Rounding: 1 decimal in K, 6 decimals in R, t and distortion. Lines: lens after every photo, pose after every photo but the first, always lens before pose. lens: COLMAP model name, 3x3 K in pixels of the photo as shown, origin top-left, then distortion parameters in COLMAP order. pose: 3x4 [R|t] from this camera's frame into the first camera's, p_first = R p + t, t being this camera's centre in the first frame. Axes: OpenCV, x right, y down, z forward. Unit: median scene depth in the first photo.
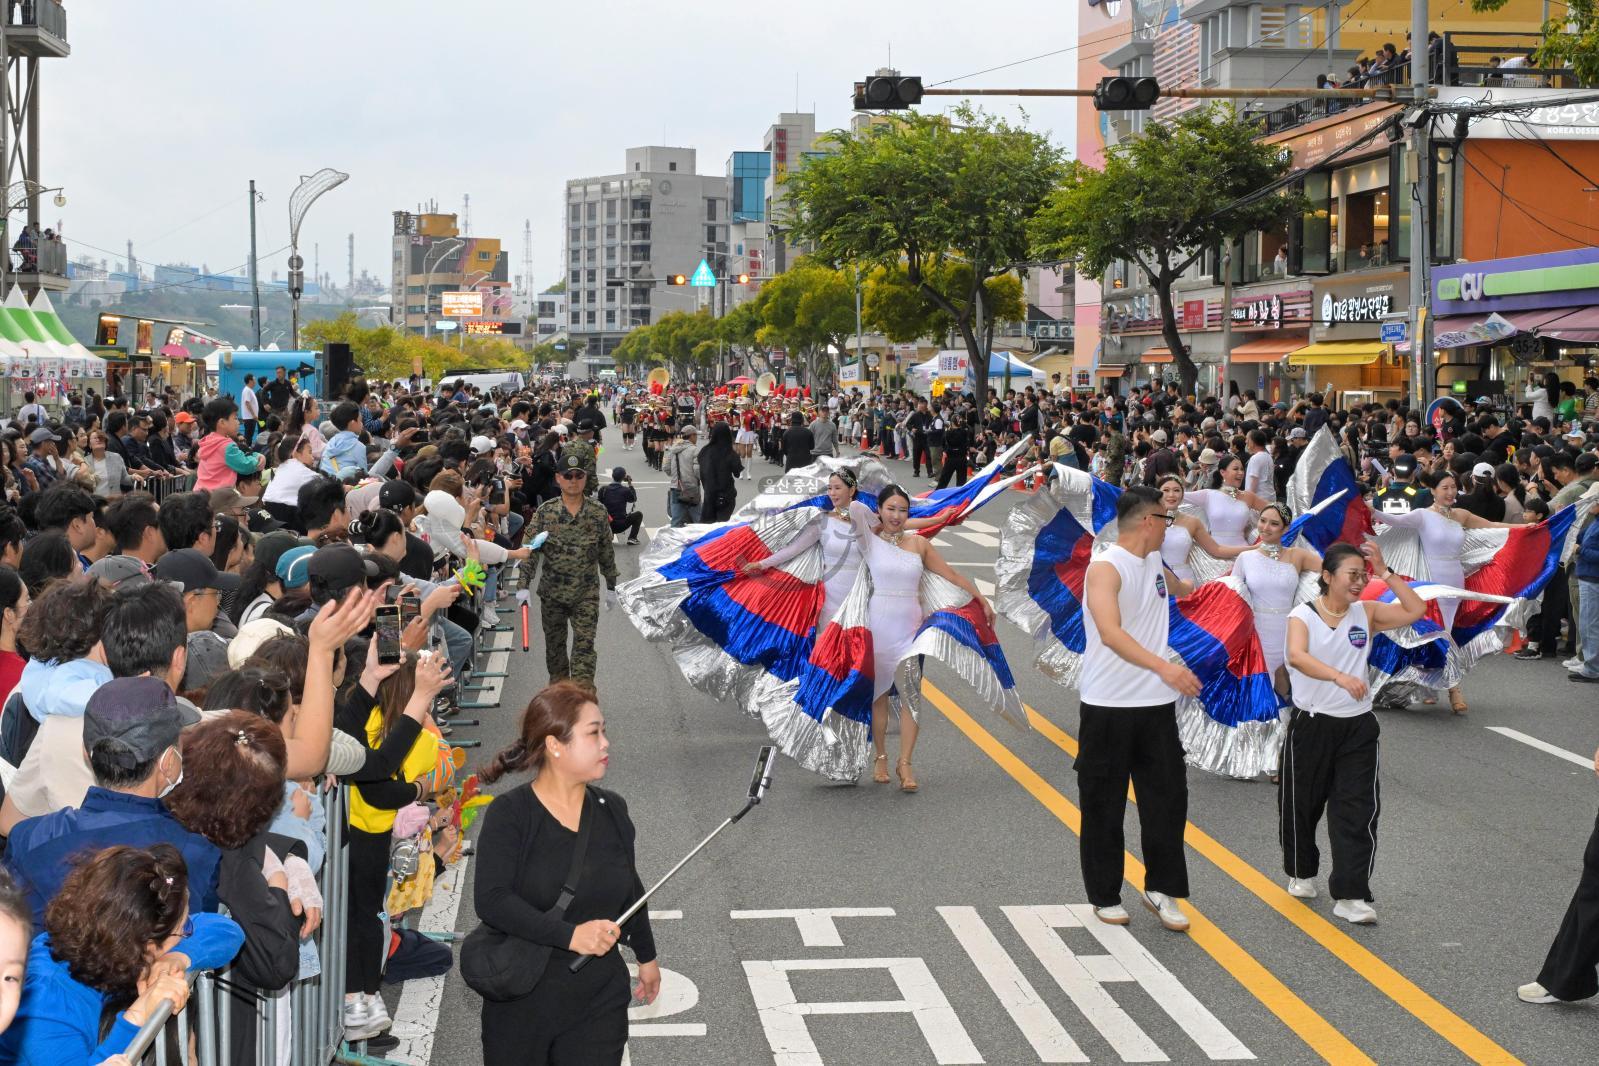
lens RADIAL K [[2485.3, 0, 710.9], [0, 2485.3, 481.6], [0, 0, 1]] dist [-0.013229, 0.040923]
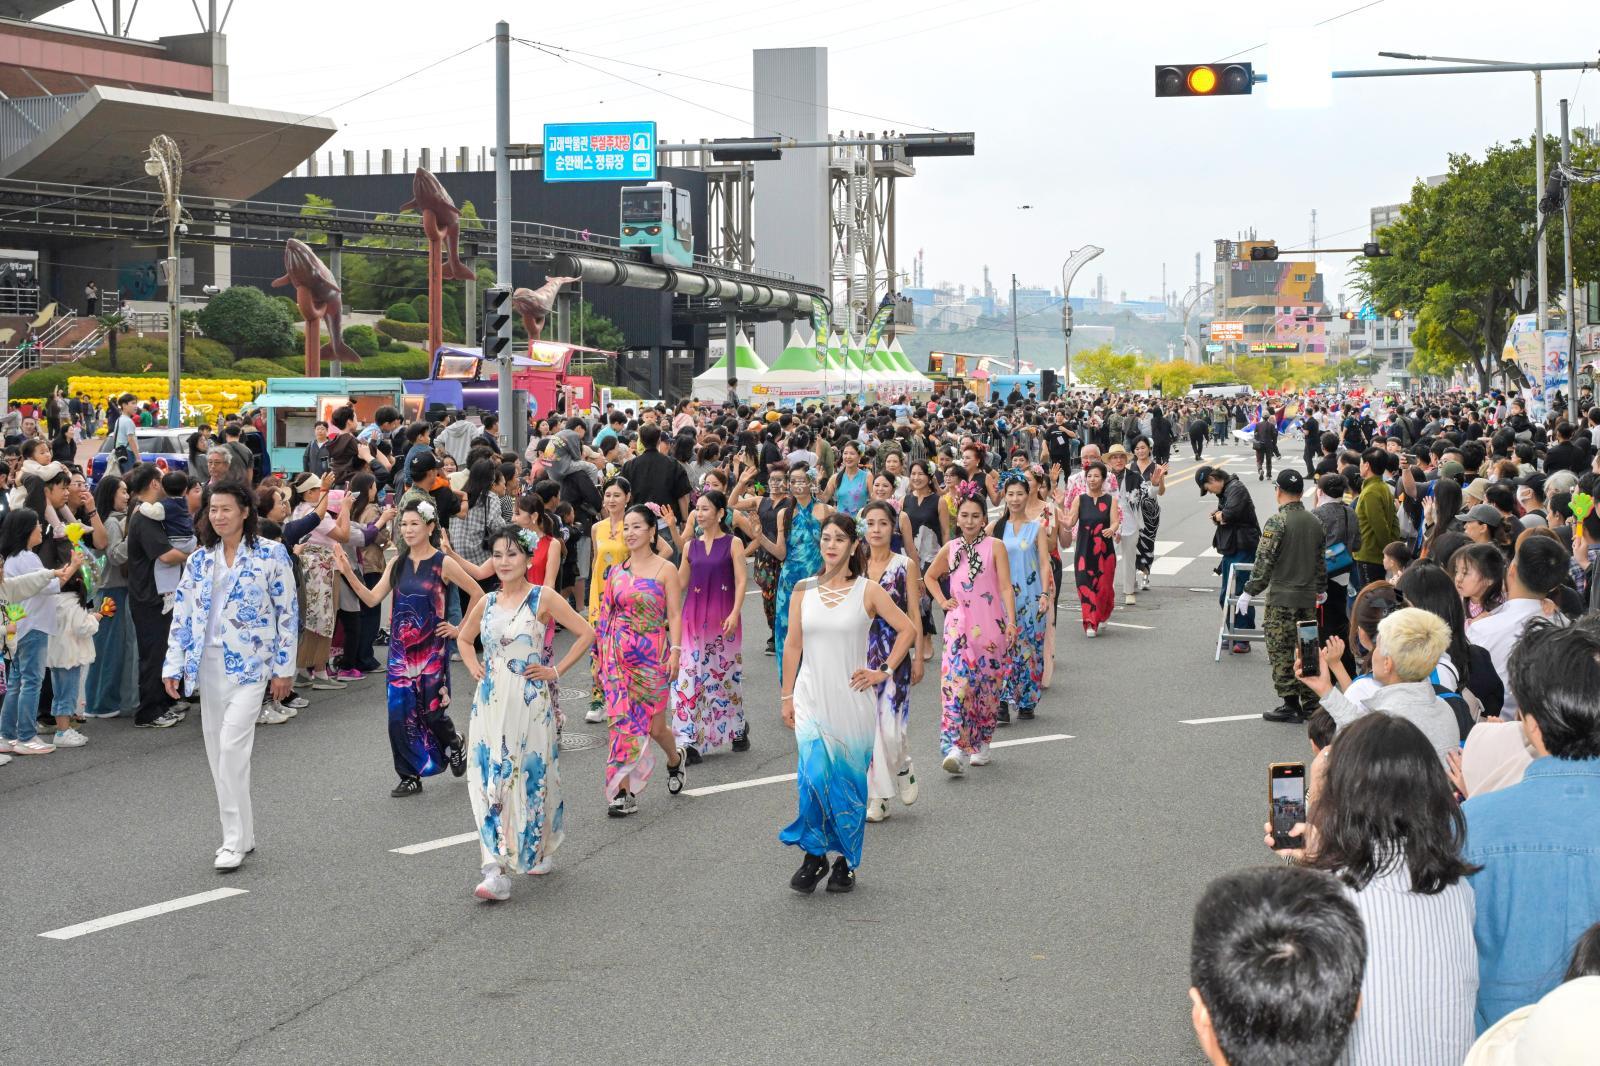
lens RADIAL K [[2606.3, 0, 800.7], [0, 2606.3, 396.8], [0, 0, 1]] dist [0.029037, 0.055762]
pose [[0.954101, -0.013894, -0.299163, 0.111254], [0.001619, 0.999148, -0.041238, 0.019191], [0.299481, 0.038860, 0.953311, -0.395074]]
